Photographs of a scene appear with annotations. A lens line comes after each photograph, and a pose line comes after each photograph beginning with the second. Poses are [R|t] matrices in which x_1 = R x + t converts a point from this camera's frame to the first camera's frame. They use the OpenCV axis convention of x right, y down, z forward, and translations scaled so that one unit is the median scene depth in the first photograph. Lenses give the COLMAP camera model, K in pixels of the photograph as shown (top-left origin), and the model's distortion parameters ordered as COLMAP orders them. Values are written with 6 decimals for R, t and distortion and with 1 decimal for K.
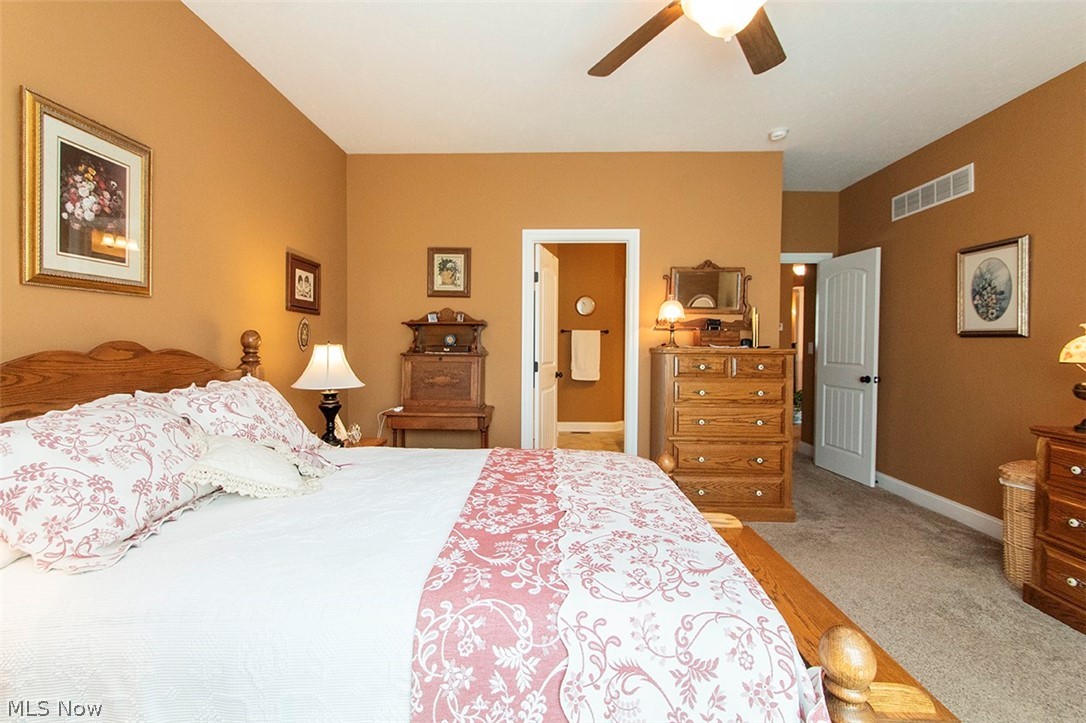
lens RADIAL K [[511.2, 0, 527.7], [0, 511.2, 349.4], [0, 0, 1]] dist [-0.001304, -0.000158]
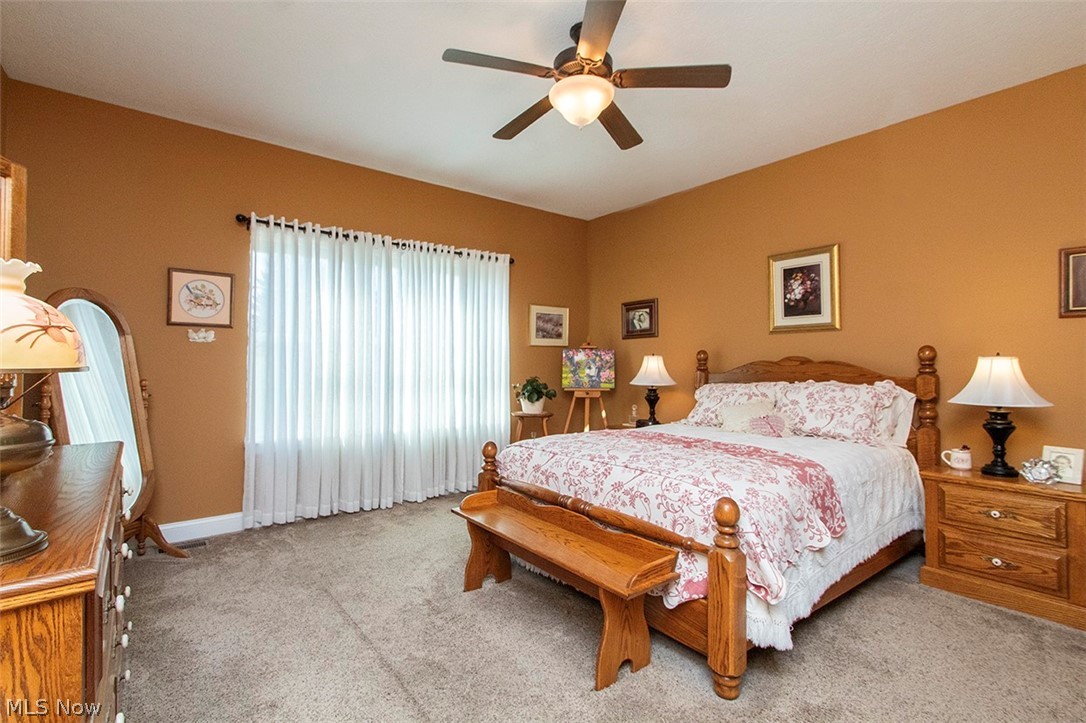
lens RADIAL K [[511.2, 0, 527.7], [0, 511.2, 349.4], [0, 0, 1]] dist [-0.001304, -0.000158]
pose [[-0.785458, -0.020945, -0.618561, 1.262782], [-0.011829, 0.999753, -0.018832, 0.007554], [0.618802, -0.007475, -0.785511, 1.892158]]
